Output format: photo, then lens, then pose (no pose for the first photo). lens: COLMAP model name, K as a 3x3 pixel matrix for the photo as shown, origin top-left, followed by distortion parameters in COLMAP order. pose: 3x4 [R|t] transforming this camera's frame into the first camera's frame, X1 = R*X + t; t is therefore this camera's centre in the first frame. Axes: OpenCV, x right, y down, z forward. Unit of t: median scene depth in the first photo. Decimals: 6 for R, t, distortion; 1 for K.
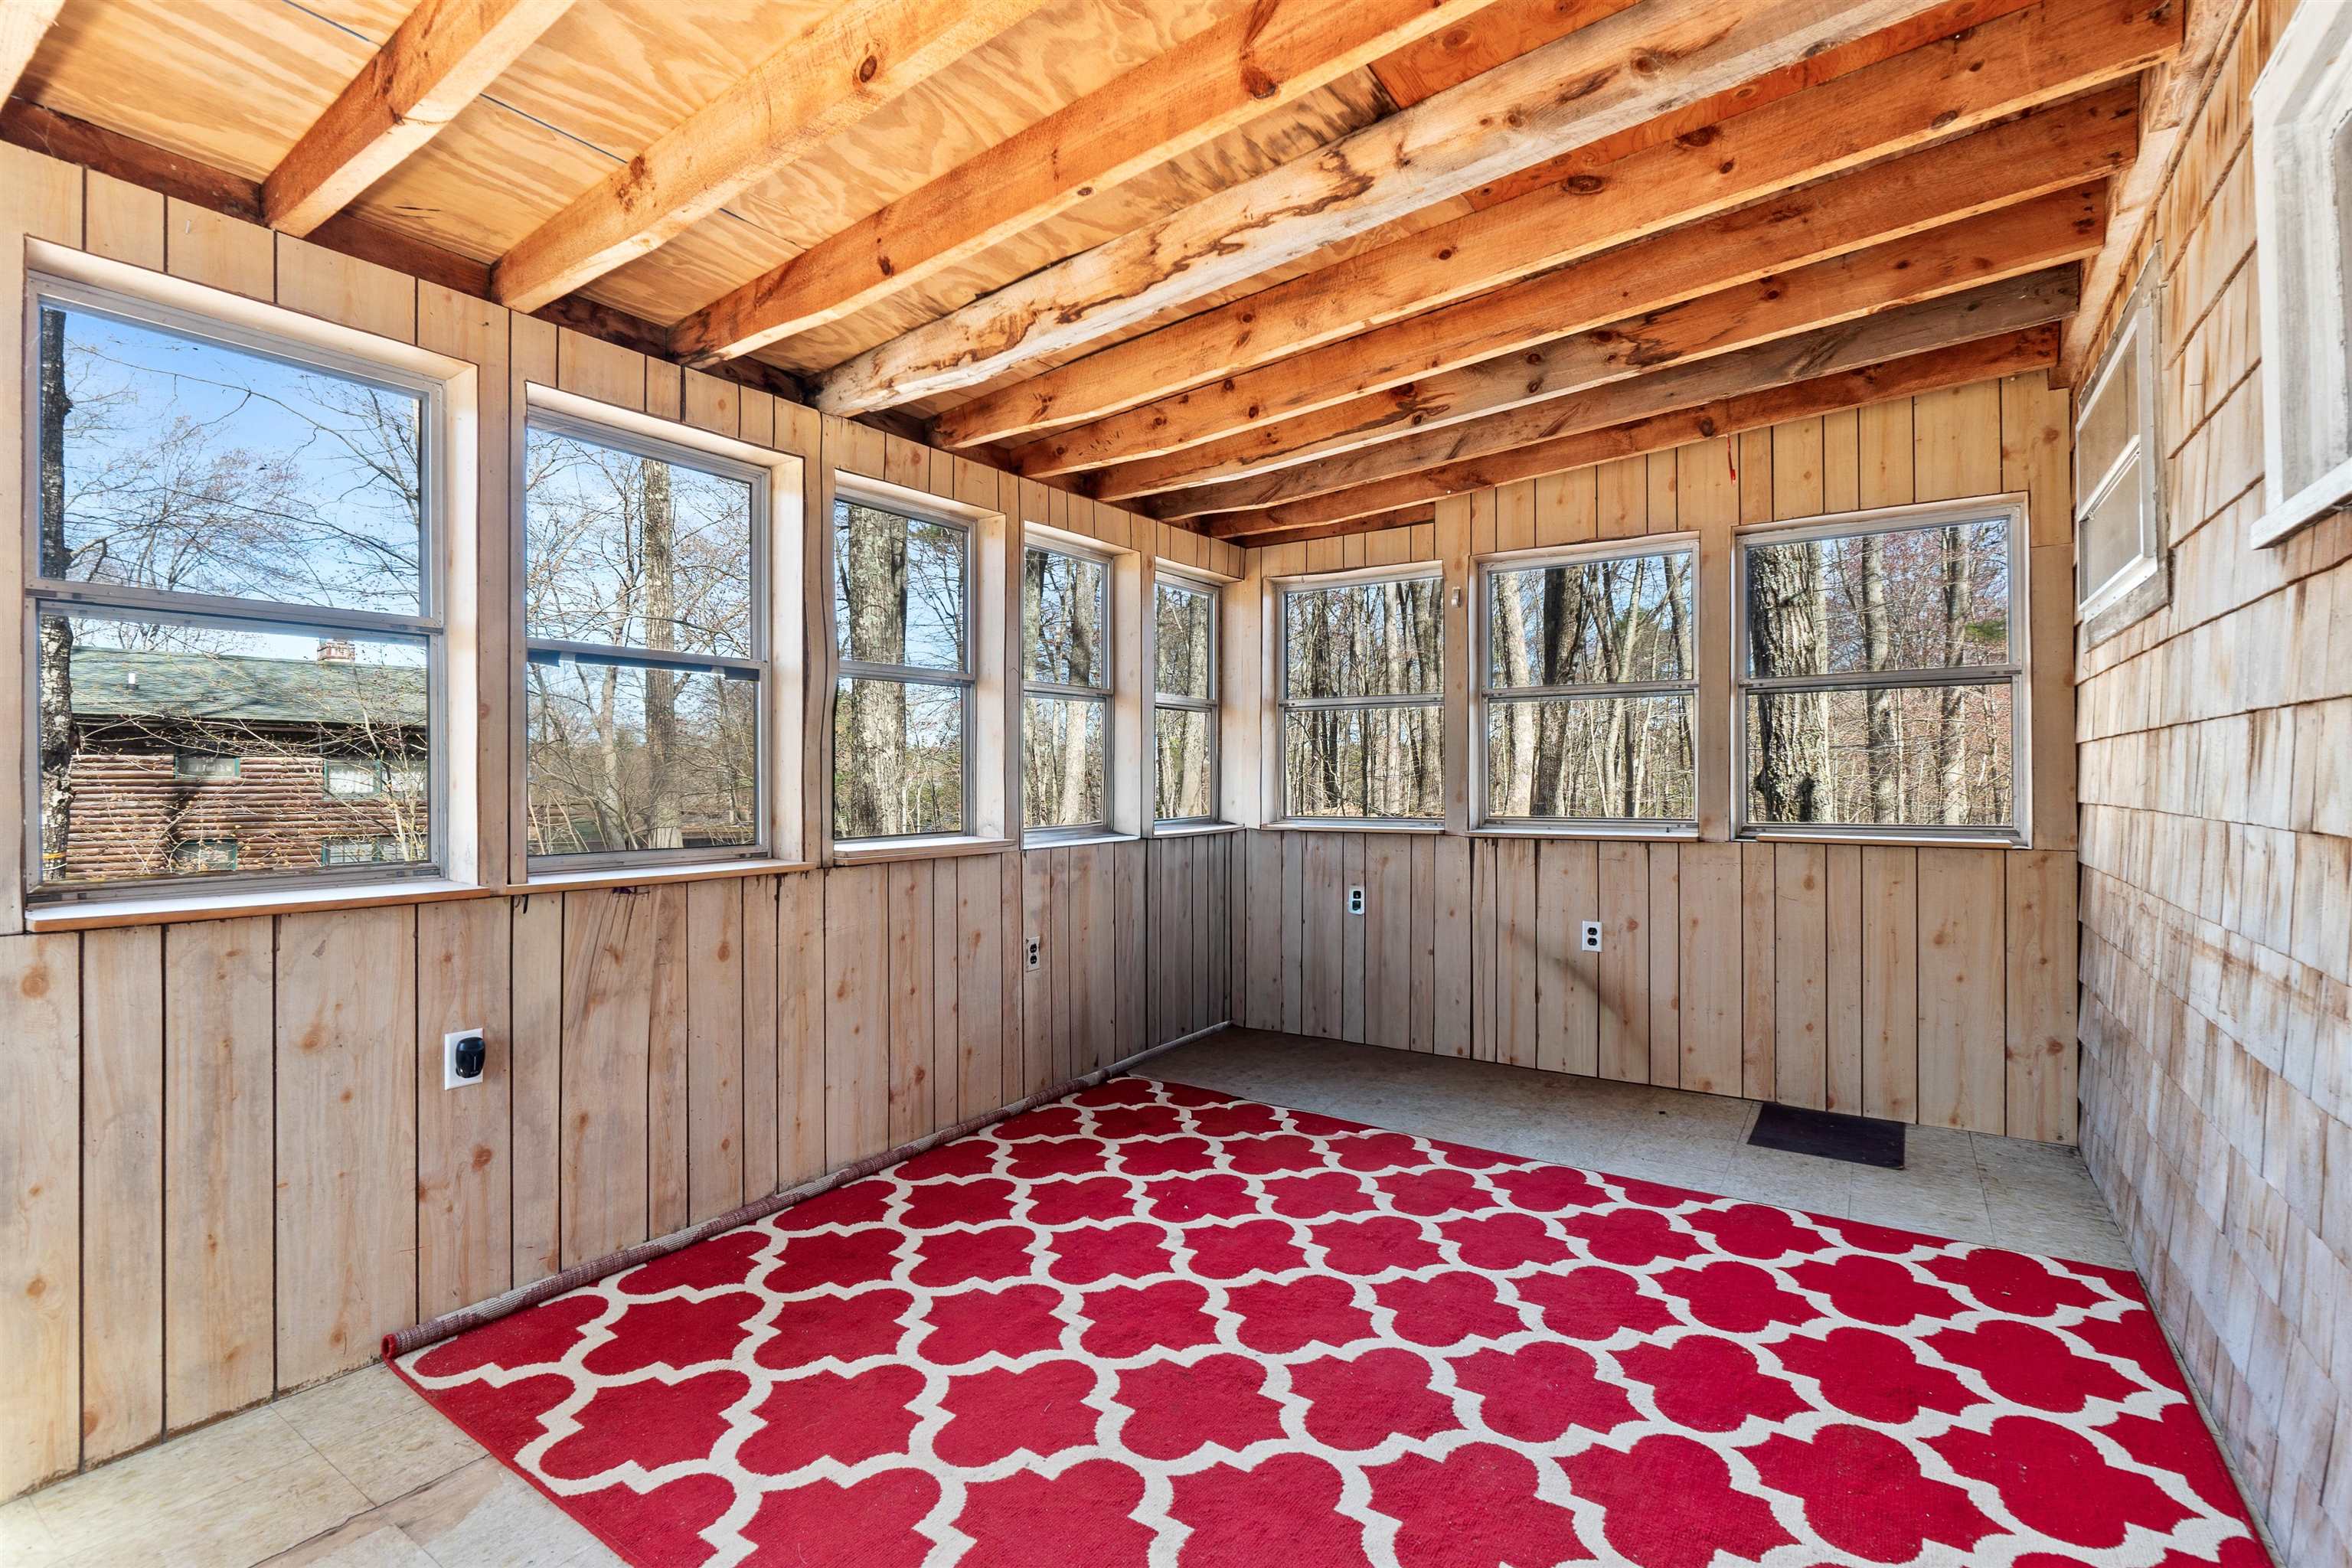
lens RADIAL K [[1029.4, 0, 1175.6], [0, 1029.4, 773.6], [0, 0, 1]] dist [-0.012570, -0.000135]
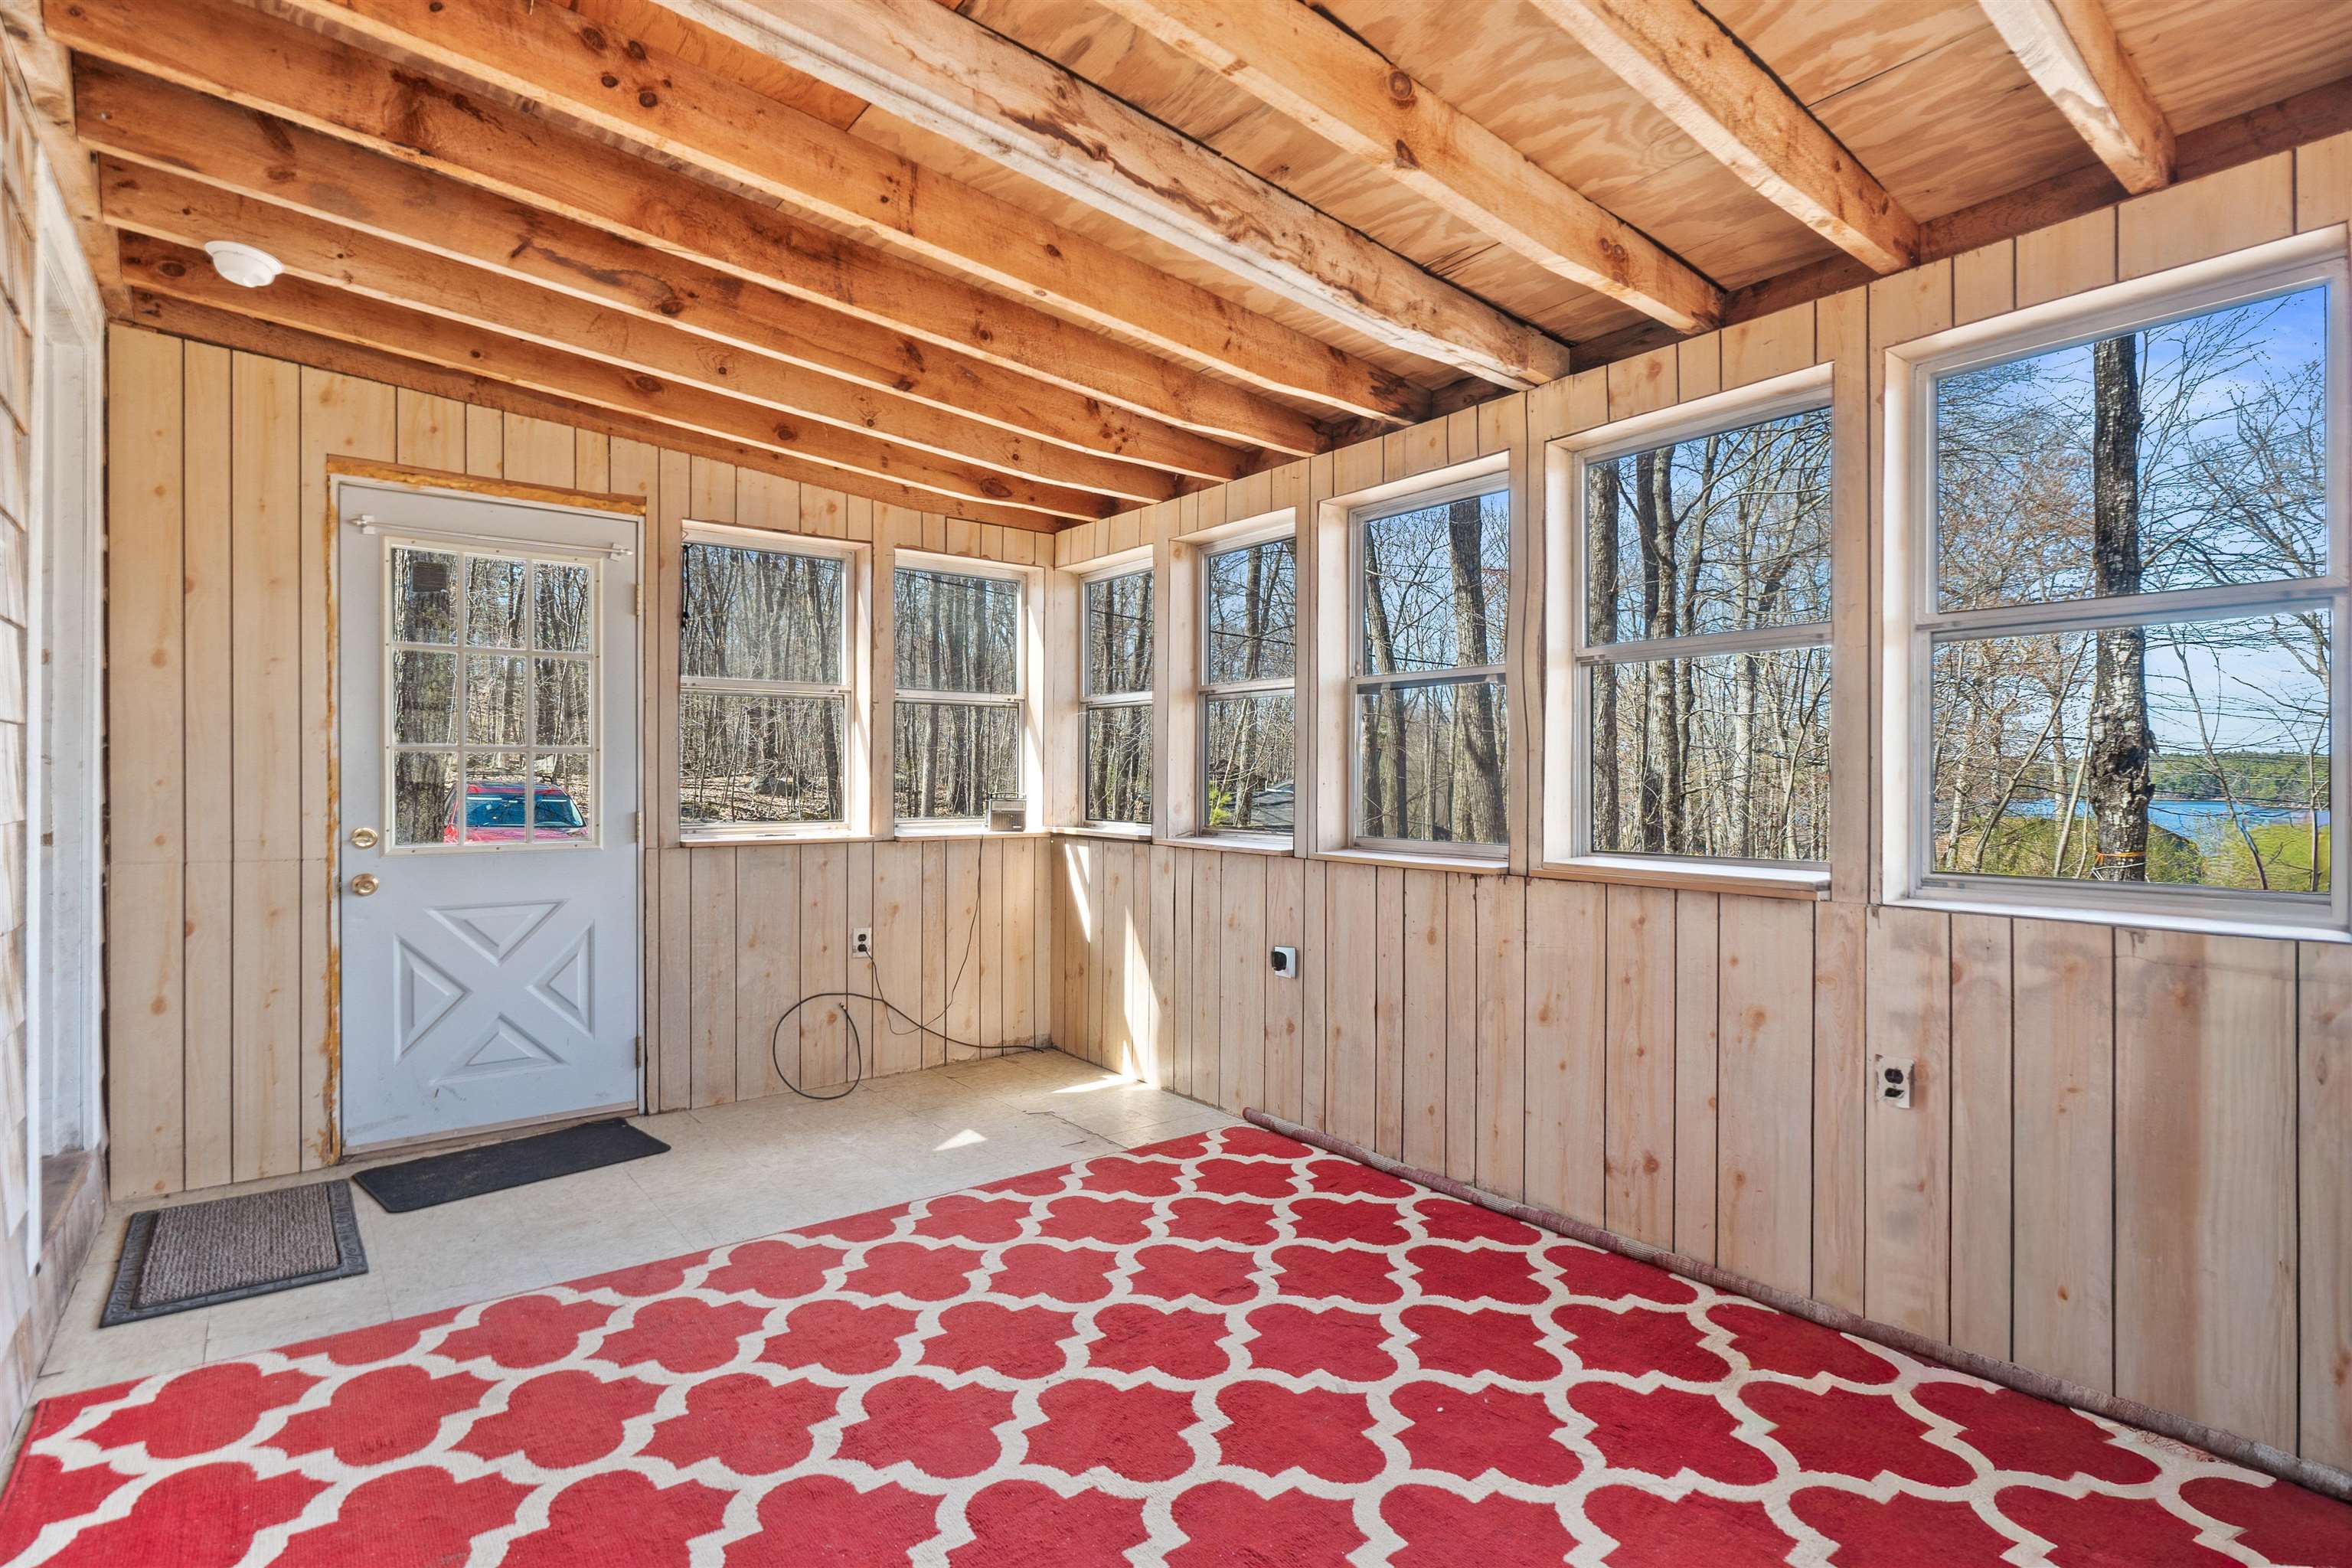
lens RADIAL K [[1120.6, 0, 1175.9], [0, 1120.6, 781.3], [0, 0, 1]] dist [-0.002023, -0.000024]
pose [[-0.282271, 0.005408, -0.959320, 0.793375], [-0.000917, 0.999982, 0.005907, -0.001383], [0.959334, 0.002547, -0.282261, 1.064754]]
